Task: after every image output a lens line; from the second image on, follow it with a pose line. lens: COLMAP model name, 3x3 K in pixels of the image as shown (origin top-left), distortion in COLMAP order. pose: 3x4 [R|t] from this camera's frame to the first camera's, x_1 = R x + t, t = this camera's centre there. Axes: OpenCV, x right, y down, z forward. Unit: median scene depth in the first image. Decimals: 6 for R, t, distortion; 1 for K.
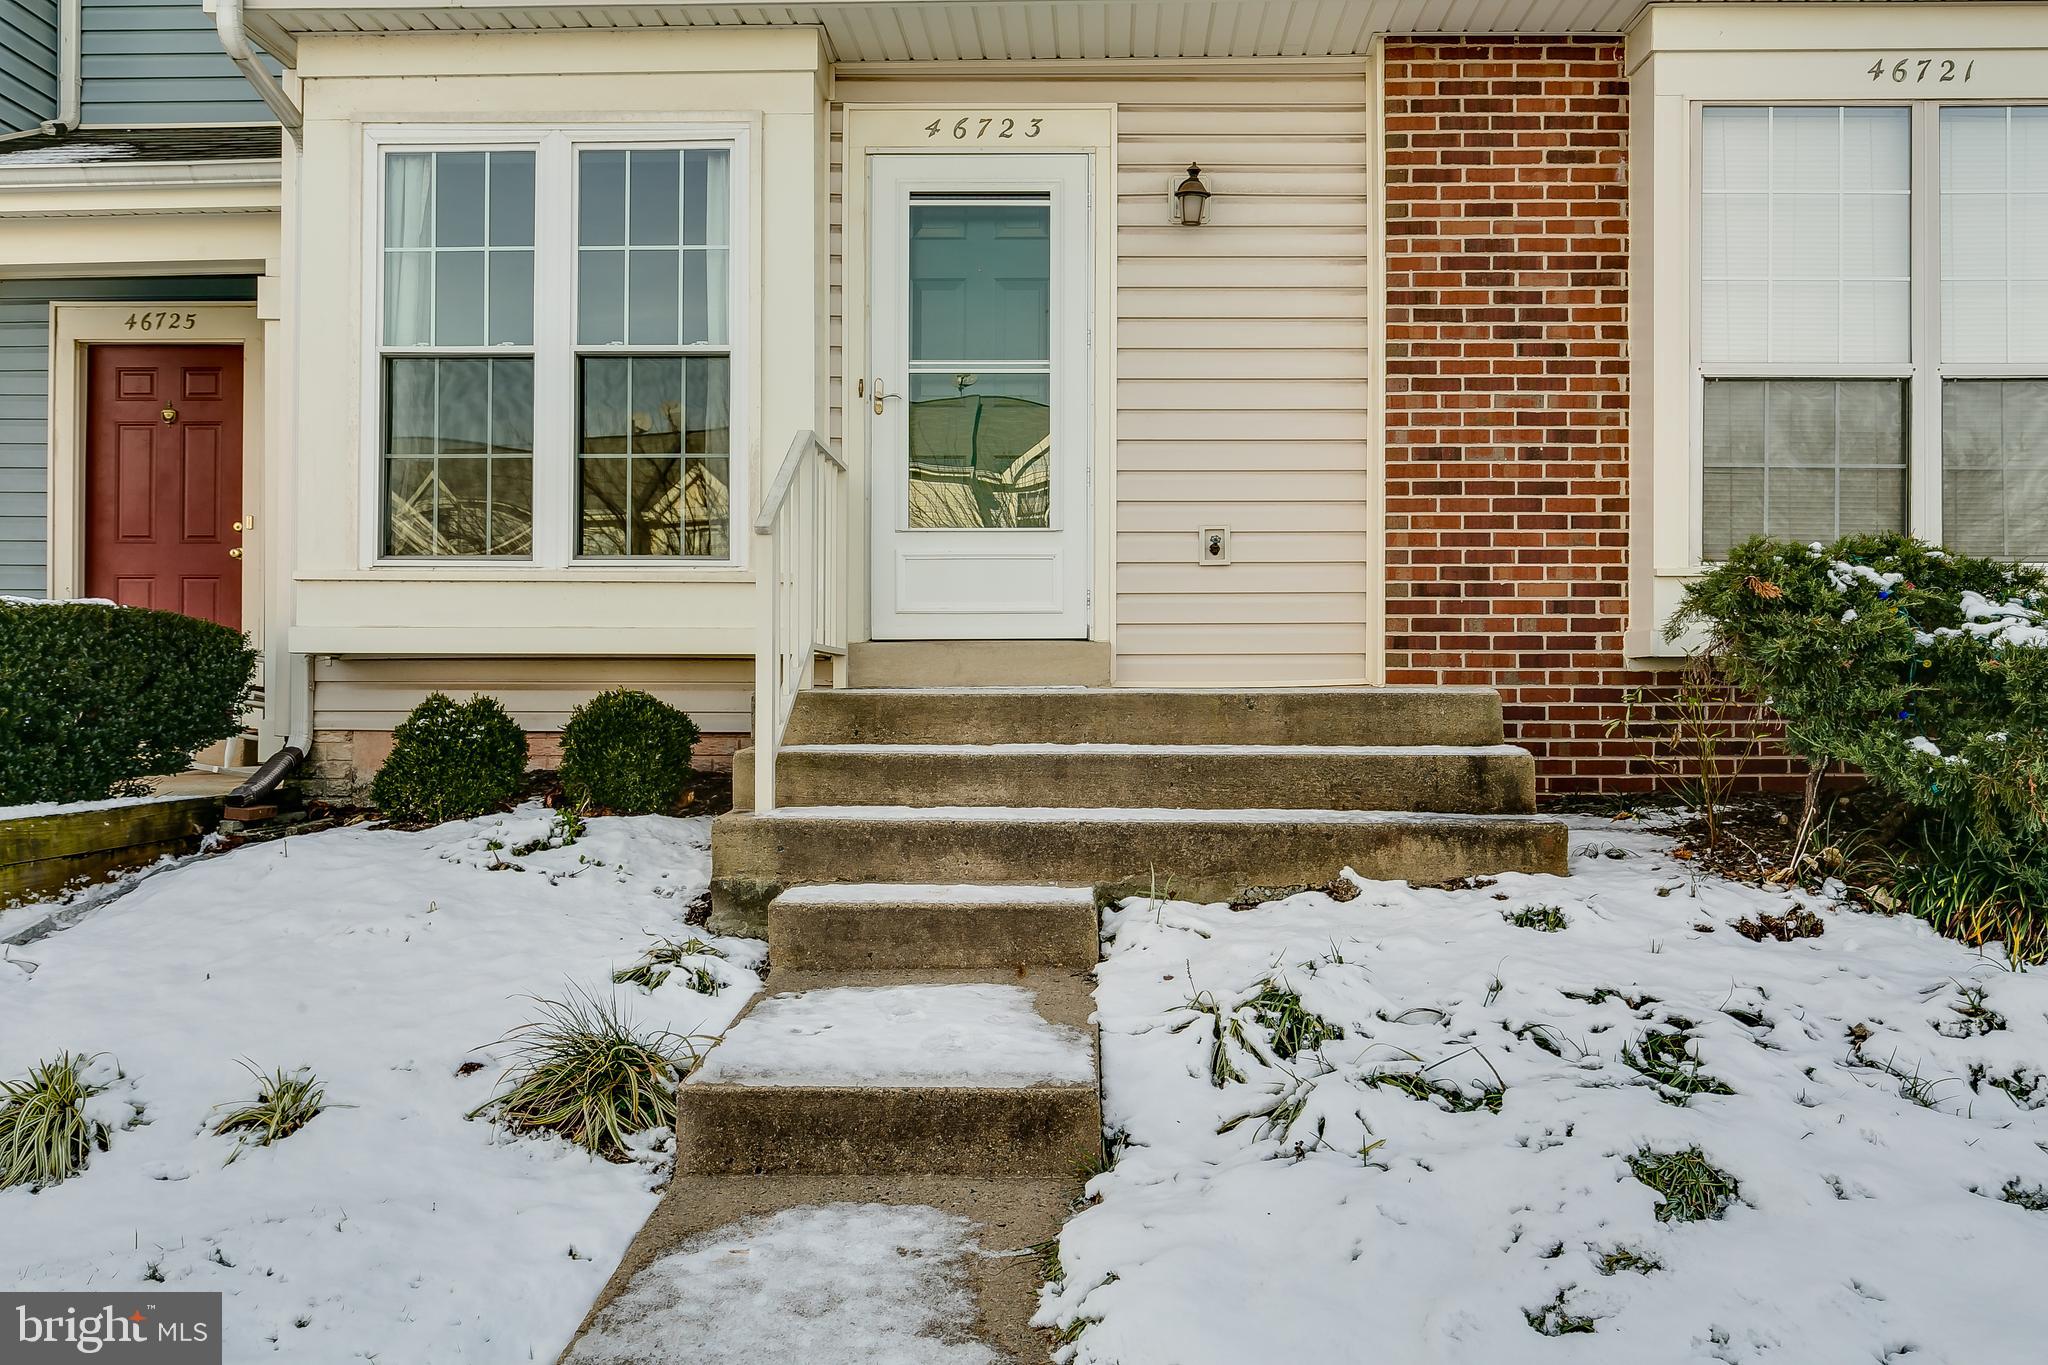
lens RADIAL K [[1230.7, 0, 1031.2], [0, 1230.7, 674.8], [0, 0, 1]] dist [-0.004595, 0.000155]
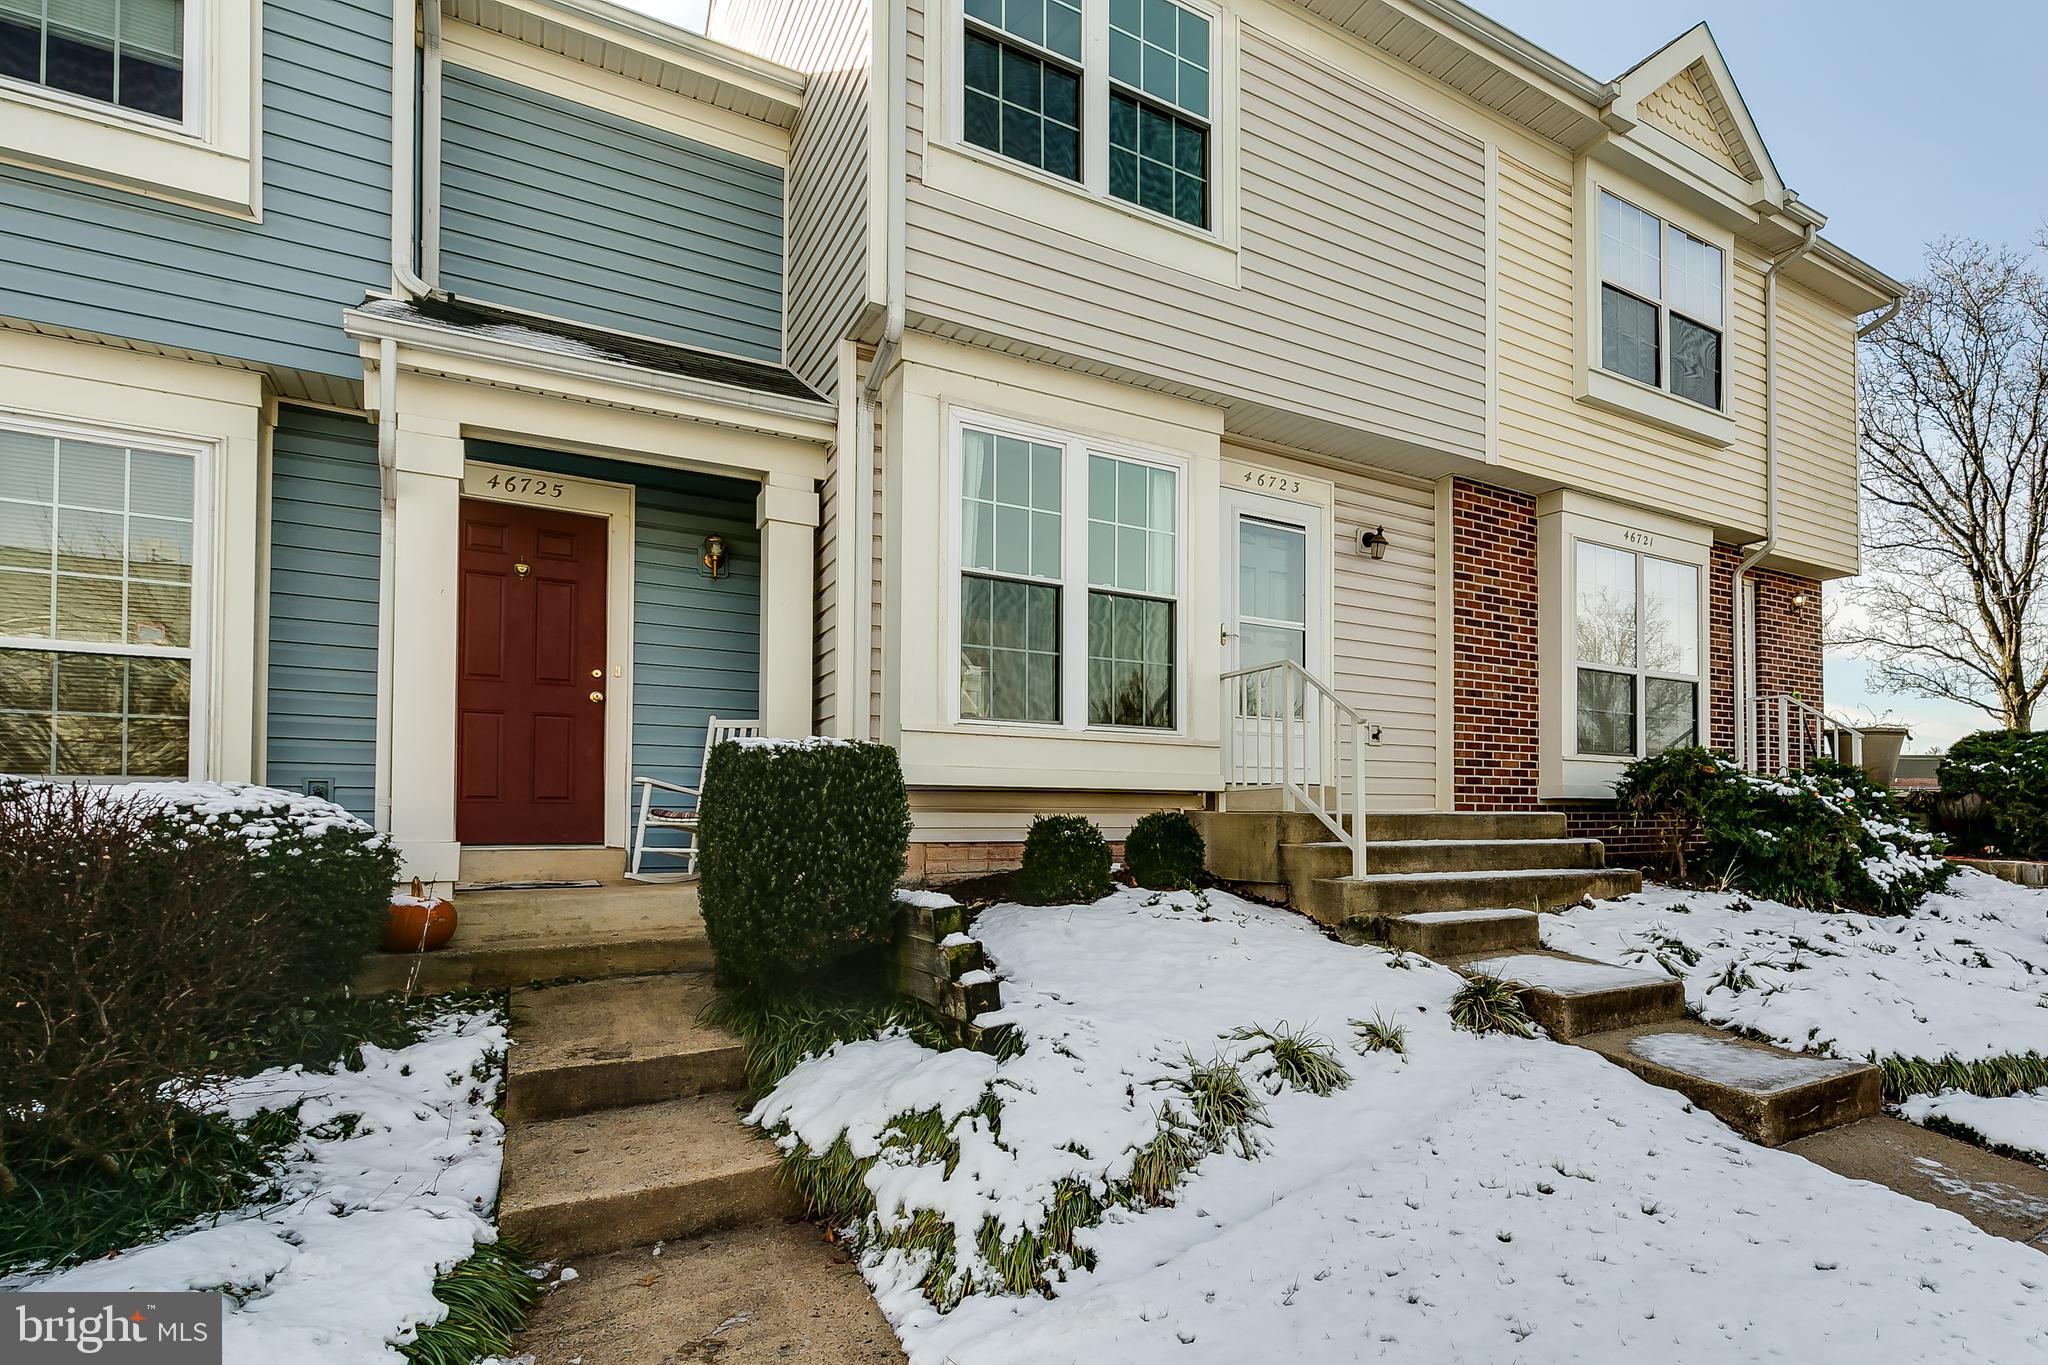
lens RADIAL K [[971.9, 0, 1021.5], [0, 971.9, 803.7], [0, 0, 1]] dist [0.002934, 0.000267]
pose [[0.870581, 0.008504, 0.491952, -1.056289], [-0.002754, 0.999919, -0.012410, 0.017213], [-0.492018, 0.009449, 0.870534, 0.007263]]
